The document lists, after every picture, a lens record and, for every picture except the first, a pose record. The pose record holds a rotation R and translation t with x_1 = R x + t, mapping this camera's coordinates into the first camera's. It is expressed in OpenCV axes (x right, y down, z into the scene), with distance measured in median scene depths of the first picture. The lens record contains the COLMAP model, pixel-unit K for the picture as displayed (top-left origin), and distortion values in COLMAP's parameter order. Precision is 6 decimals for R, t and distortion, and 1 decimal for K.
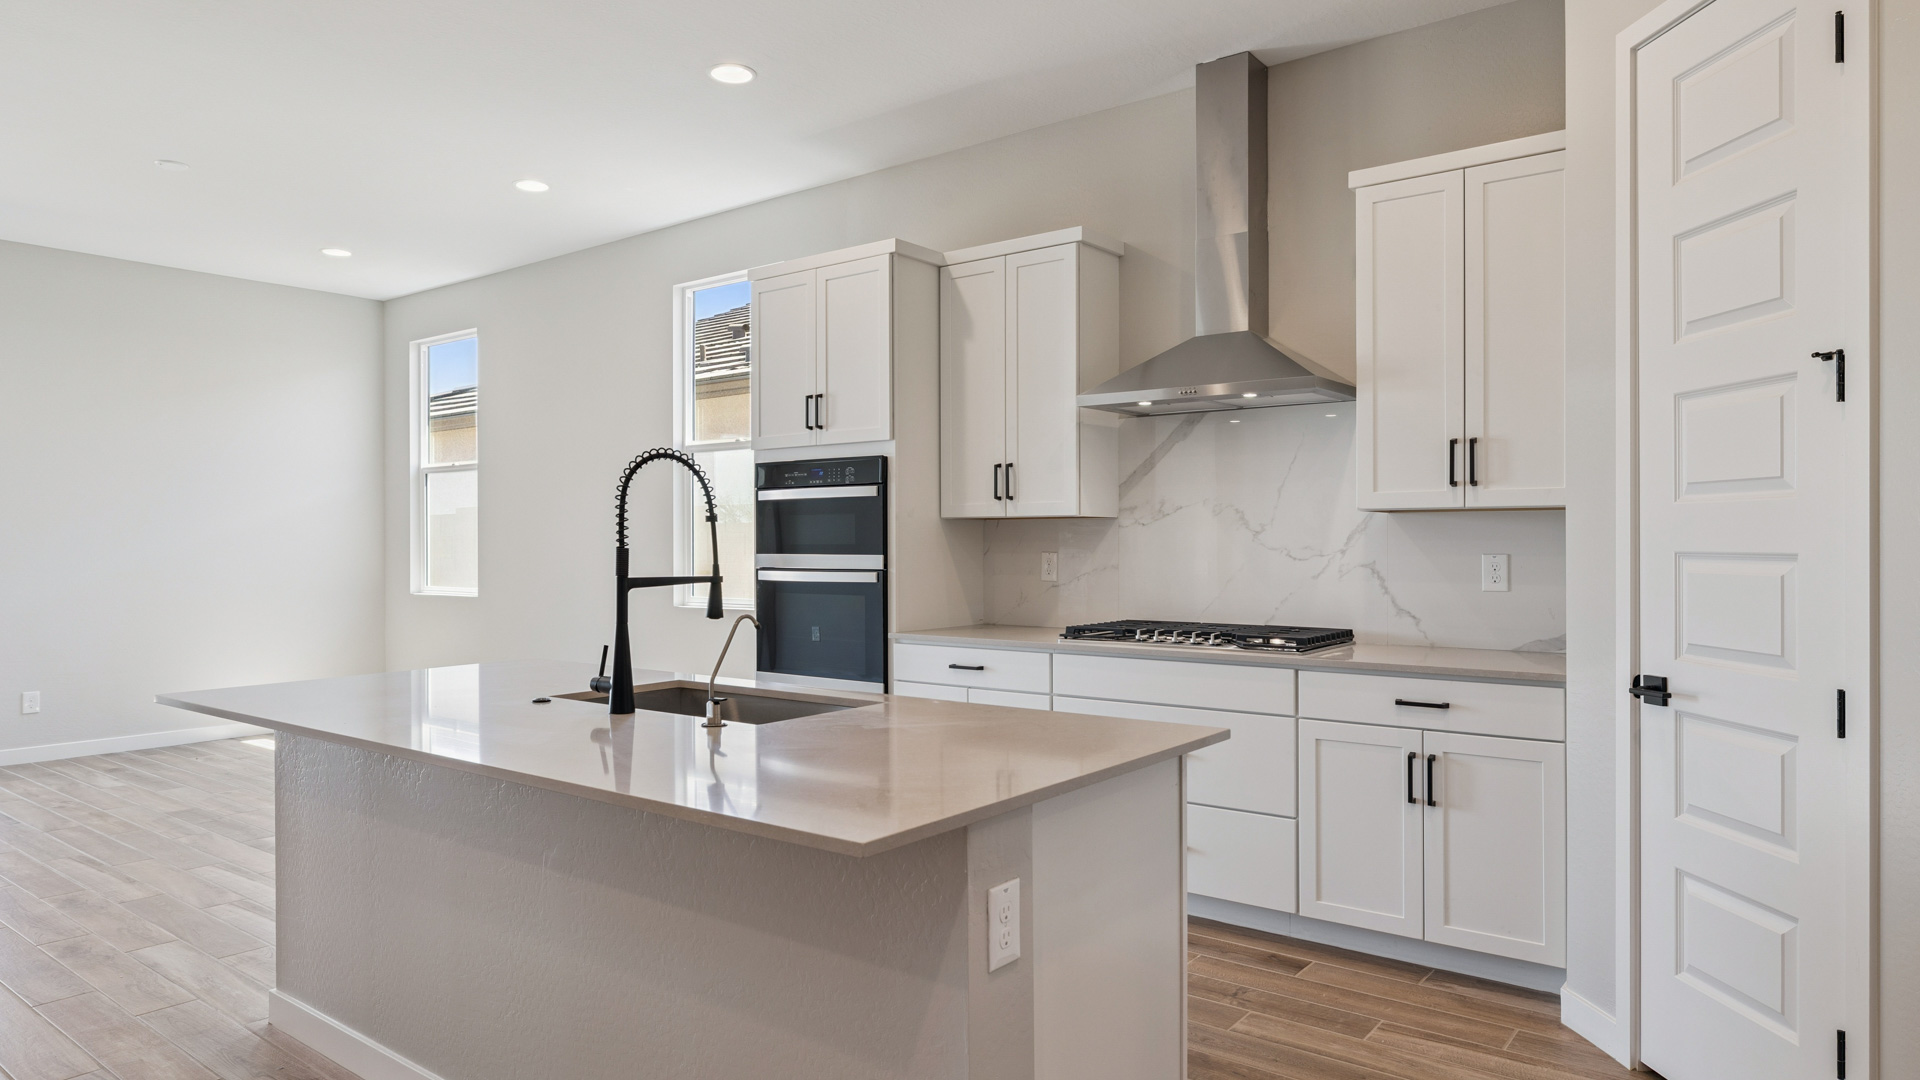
lens RADIAL K [[1173.8, 0, 977.9], [0, 1173.8, 539.4], [0, 0, 1]] dist [-0.005970, 0.003032]
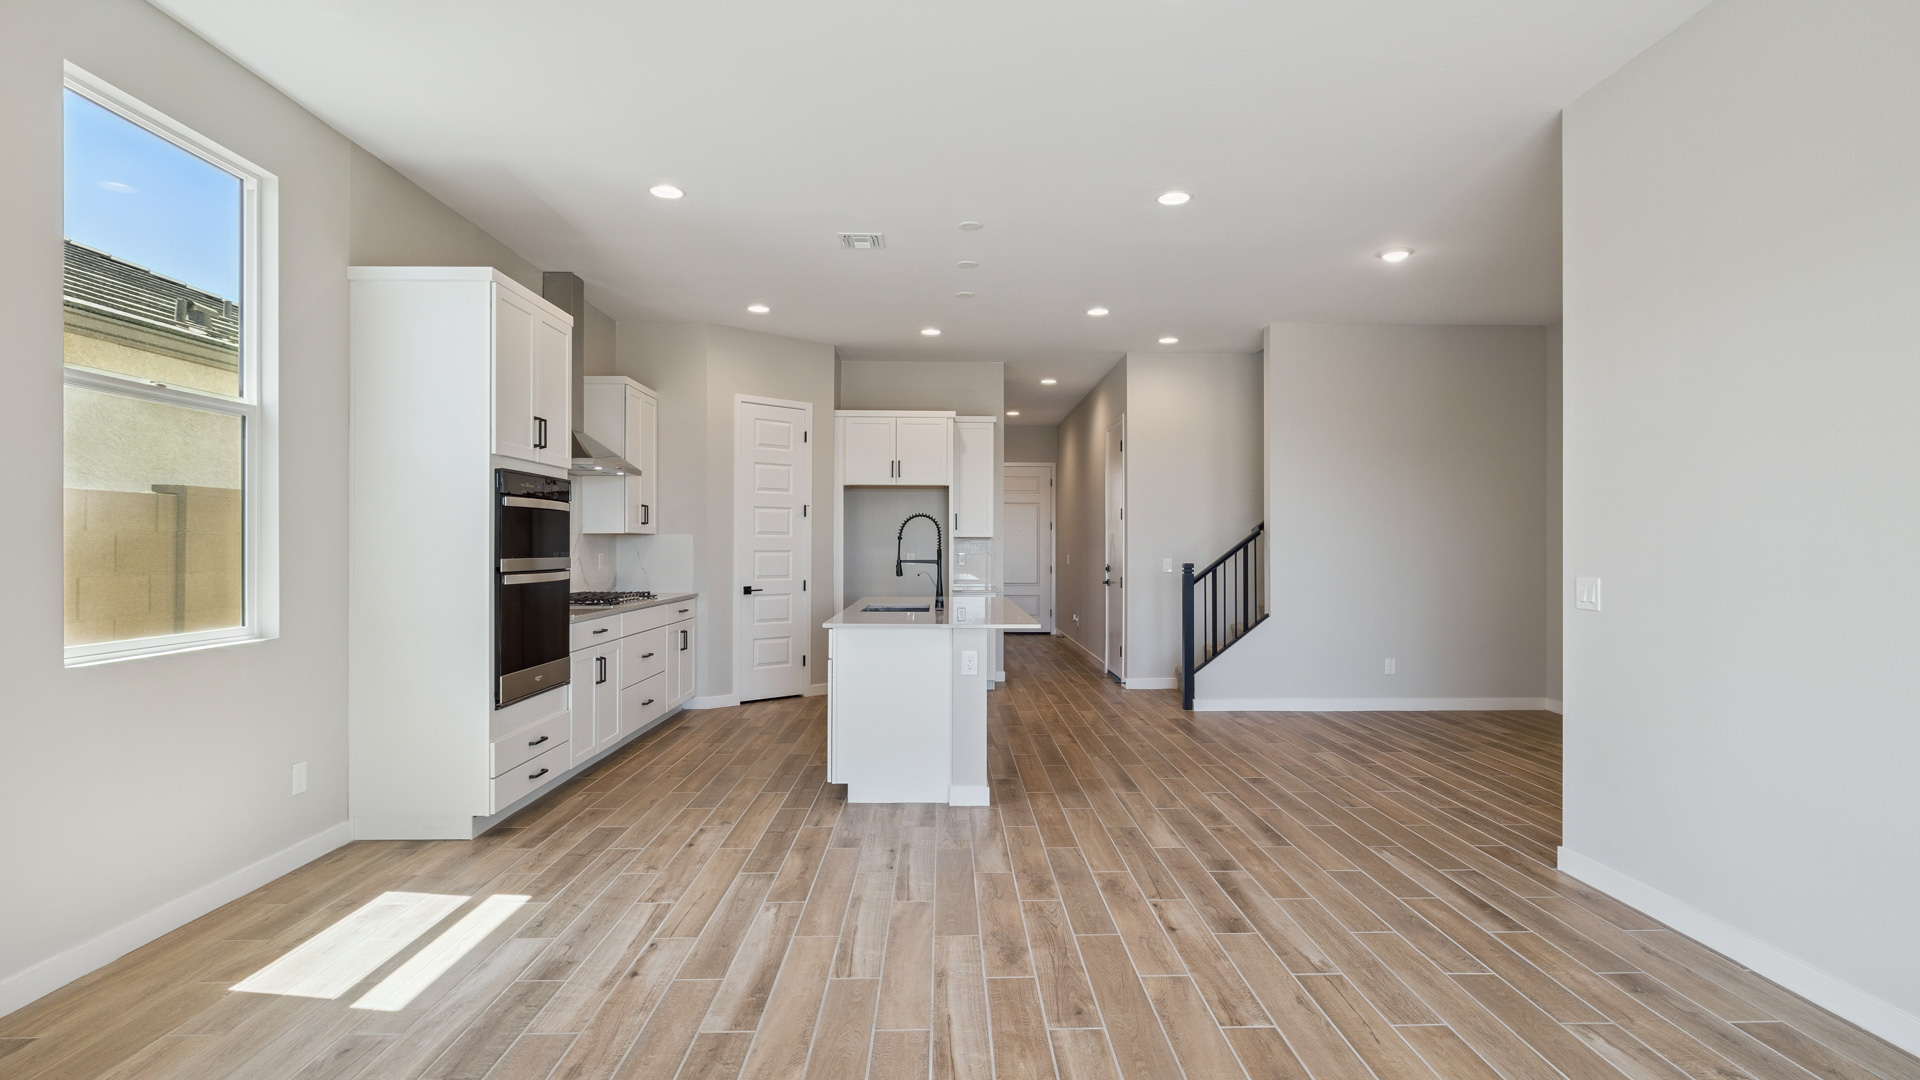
lens RADIAL K [[923.7, 0, 970.6], [0, 923.7, 542.2], [0, 0, 1]] dist [-0.002990, 0.001202]
pose [[-0.631788, 0.006808, 0.775111, -1.385420], [0.000825, 0.999967, -0.008111, 0.006218], [-0.775141, -0.004484, -0.631773, 1.566873]]
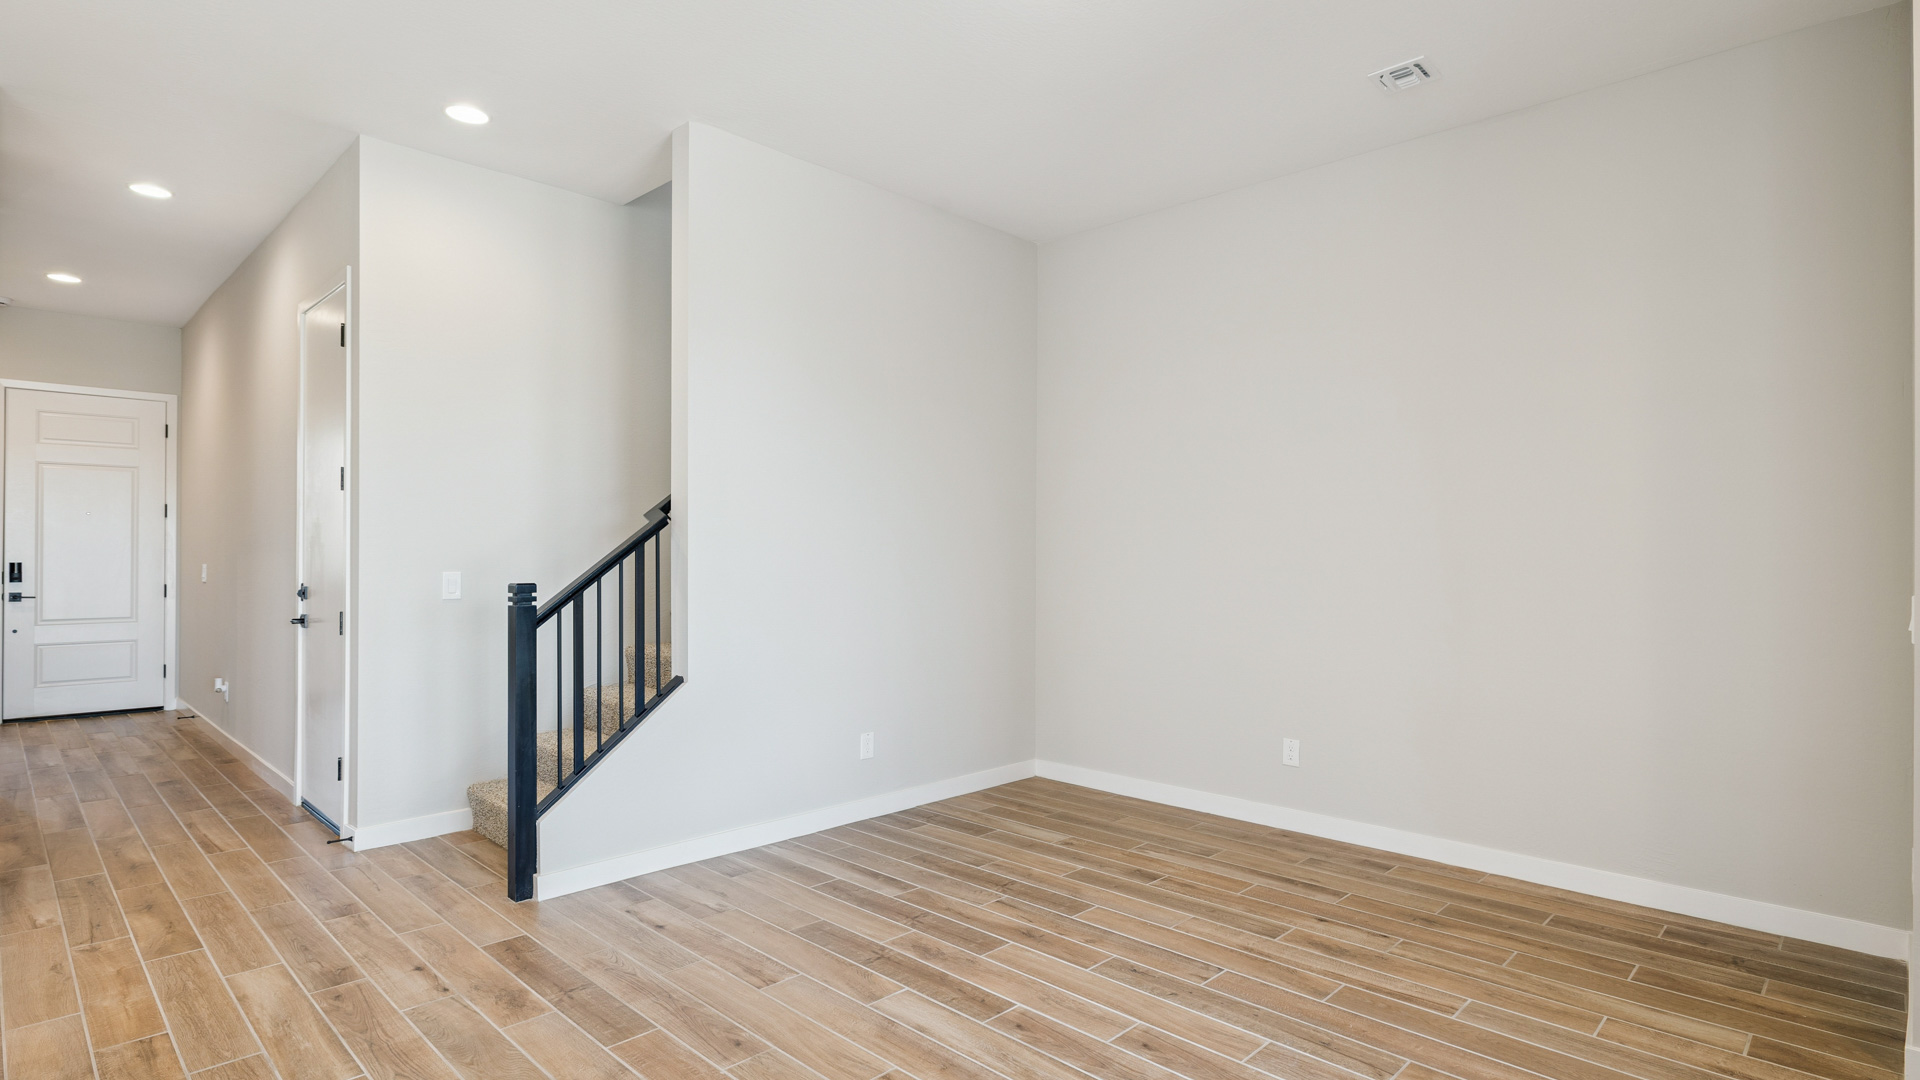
lens RADIAL K [[960.2, 0, 965.0], [0, 960.2, 549.2], [0, 0, 1]] dist [0.000165, -0.000545]
pose [[-0.993330, 0.000829, 0.115303, -0.728405], [0.000183, 0.999984, -0.005614, 0.006391], [-0.115306, -0.005555, -0.993314, 0.893240]]
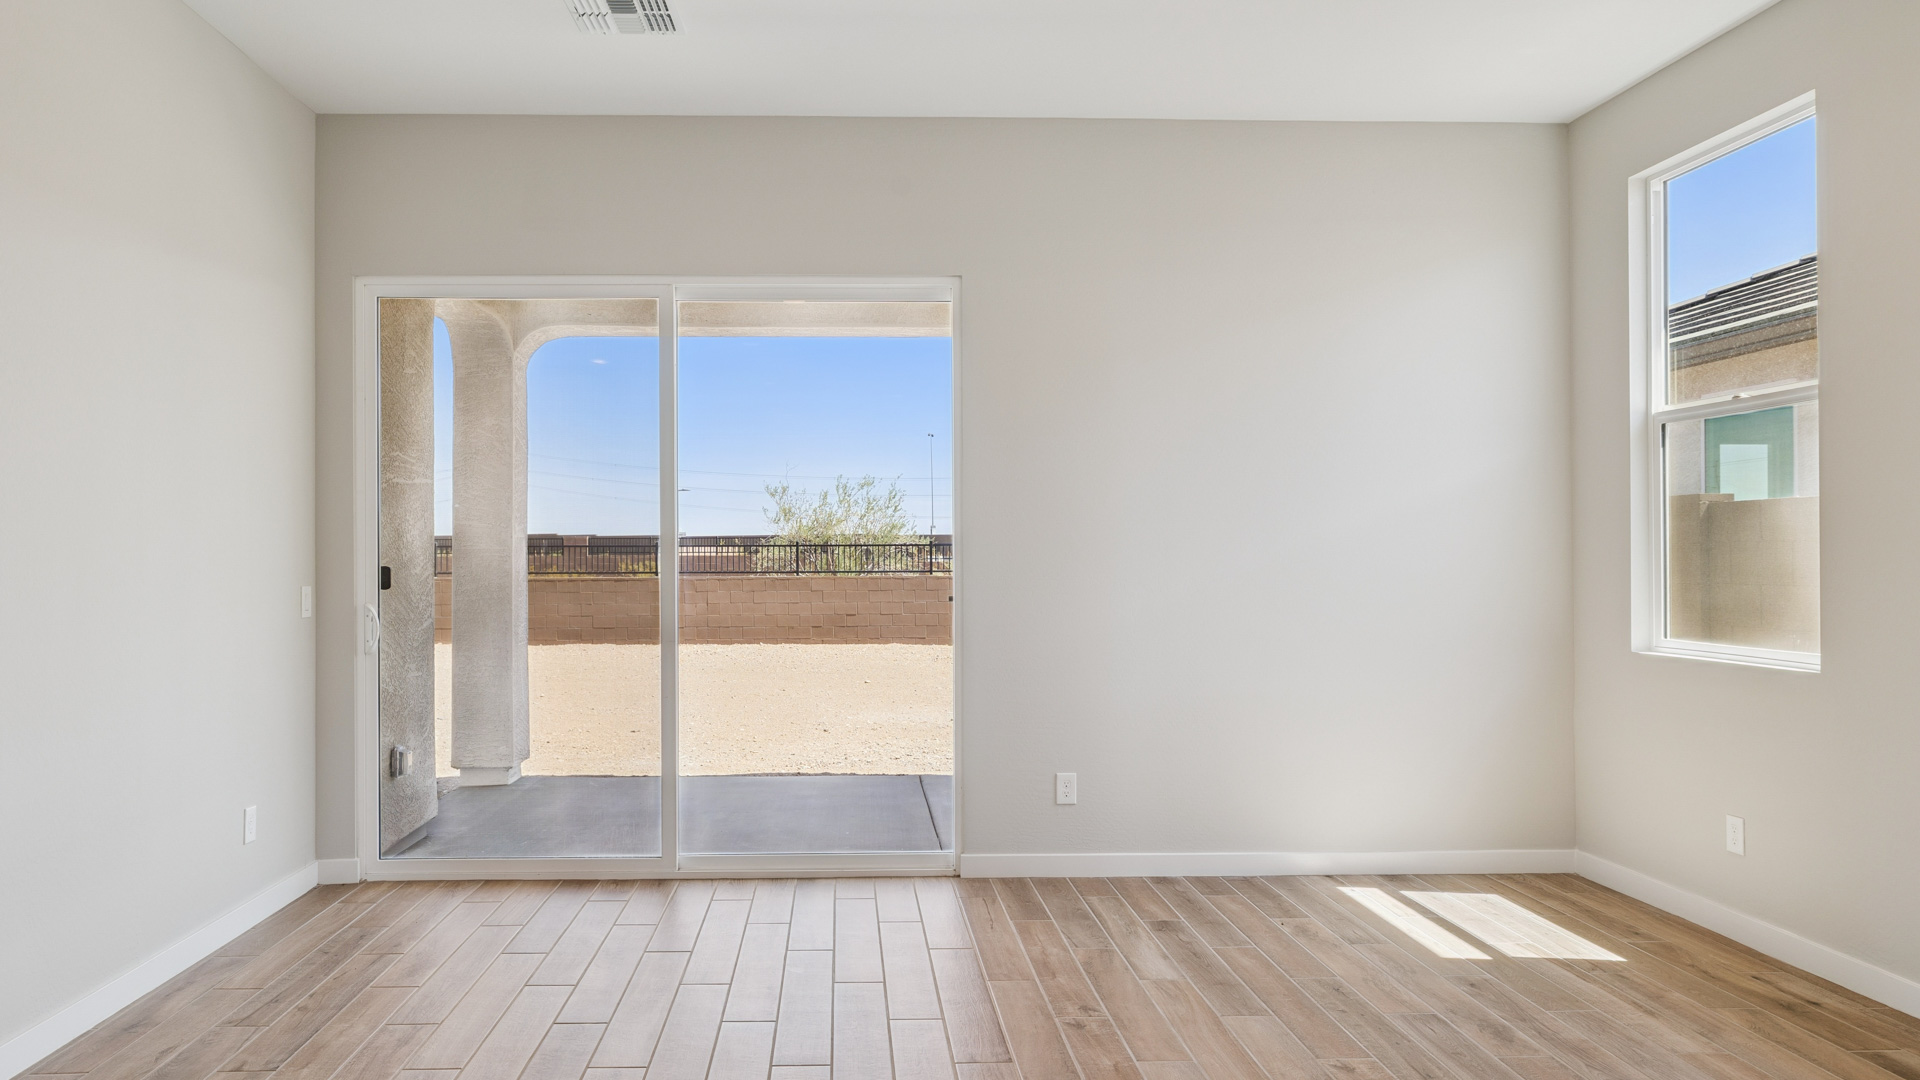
lens RADIAL K [[1210.8, 0, 895.9], [0, 1210.8, 553.2], [0, 0, 1]] dist [-0.028687, -0.000317]
pose [[0.639893, 0.004155, -0.768453, -0.573111], [-0.004588, 0.999988, 0.001586, 0.005123], [0.768450, 0.002511, 0.639904, 0.813445]]
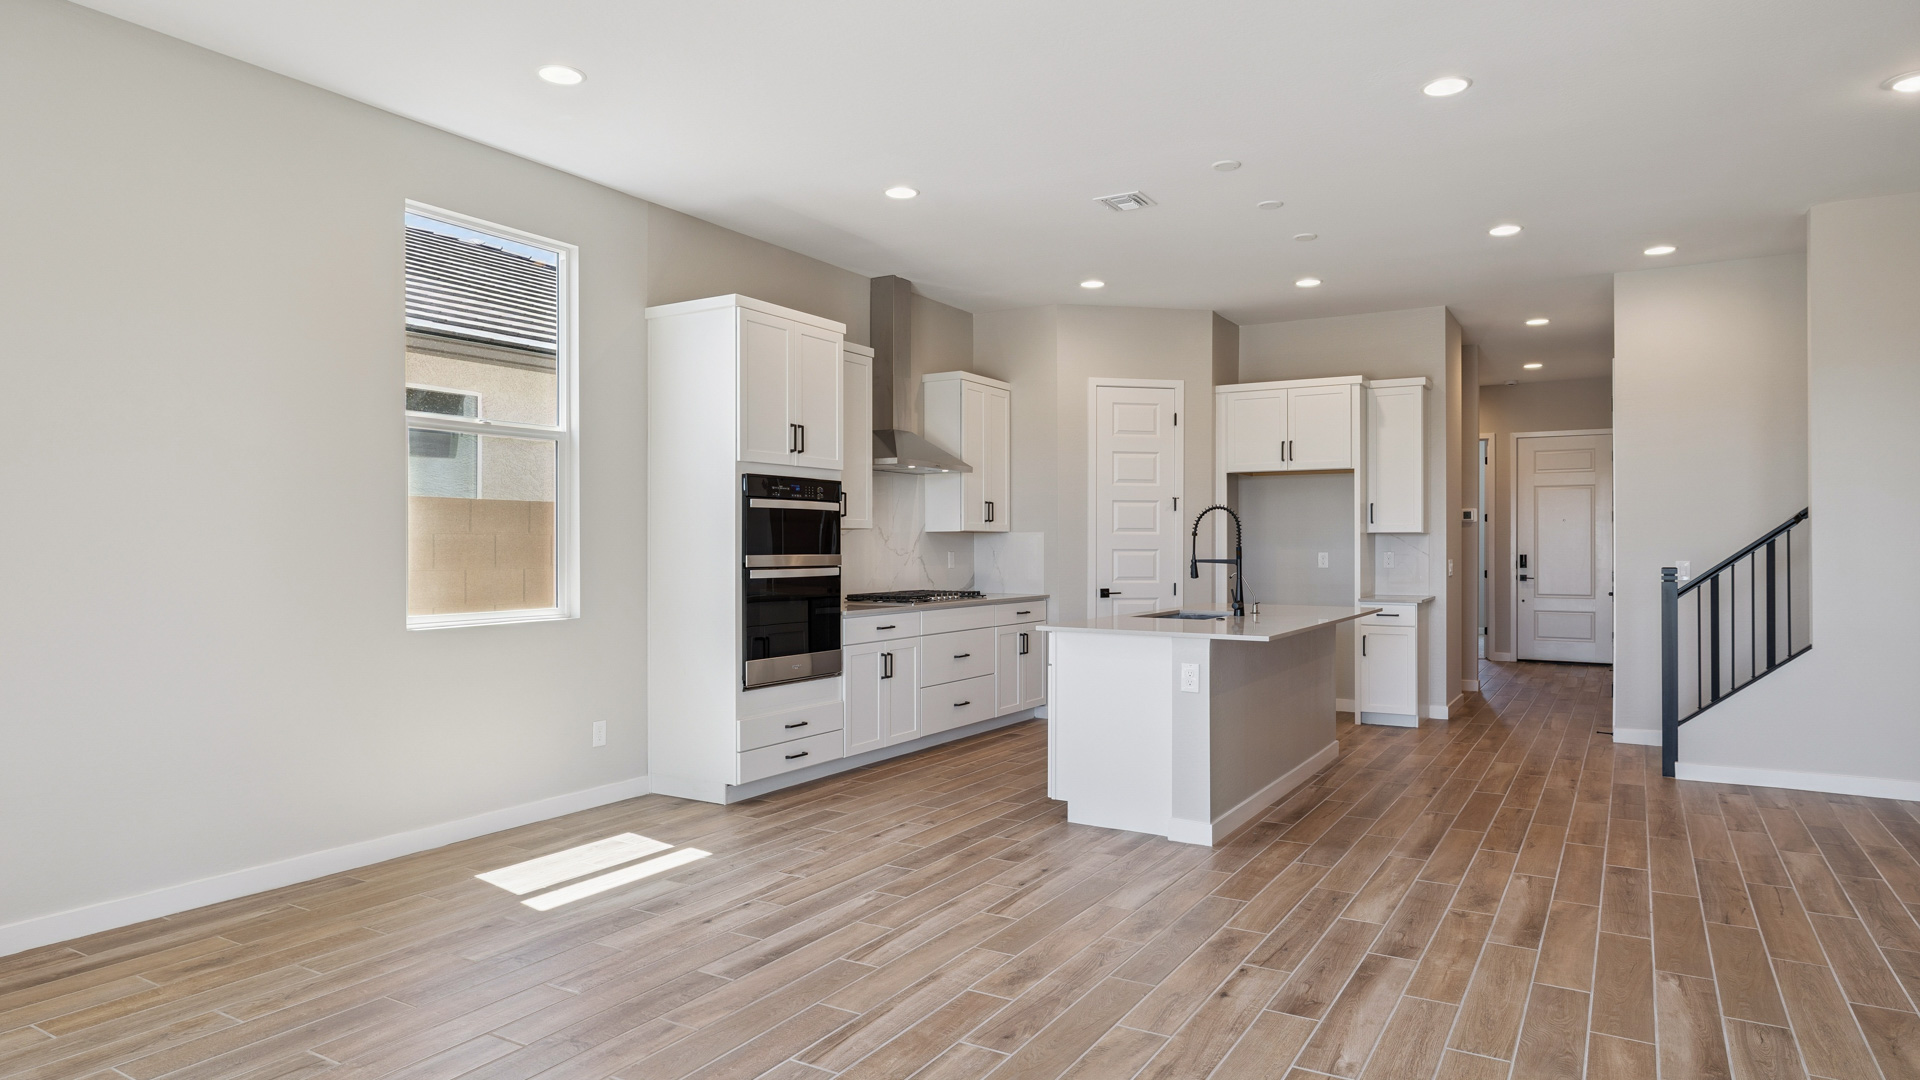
lens RADIAL K [[1110.8, 0, 979.3], [0, 1110.8, 538.1], [0, 0, 1]] dist [-0.003762, 0.003601]
pose [[-0.123035, 0.012640, 0.992322, -1.656139], [0.000671, 0.999920, -0.012654, 0.012790], [-0.992402, -0.000891, -0.123034, 1.203384]]
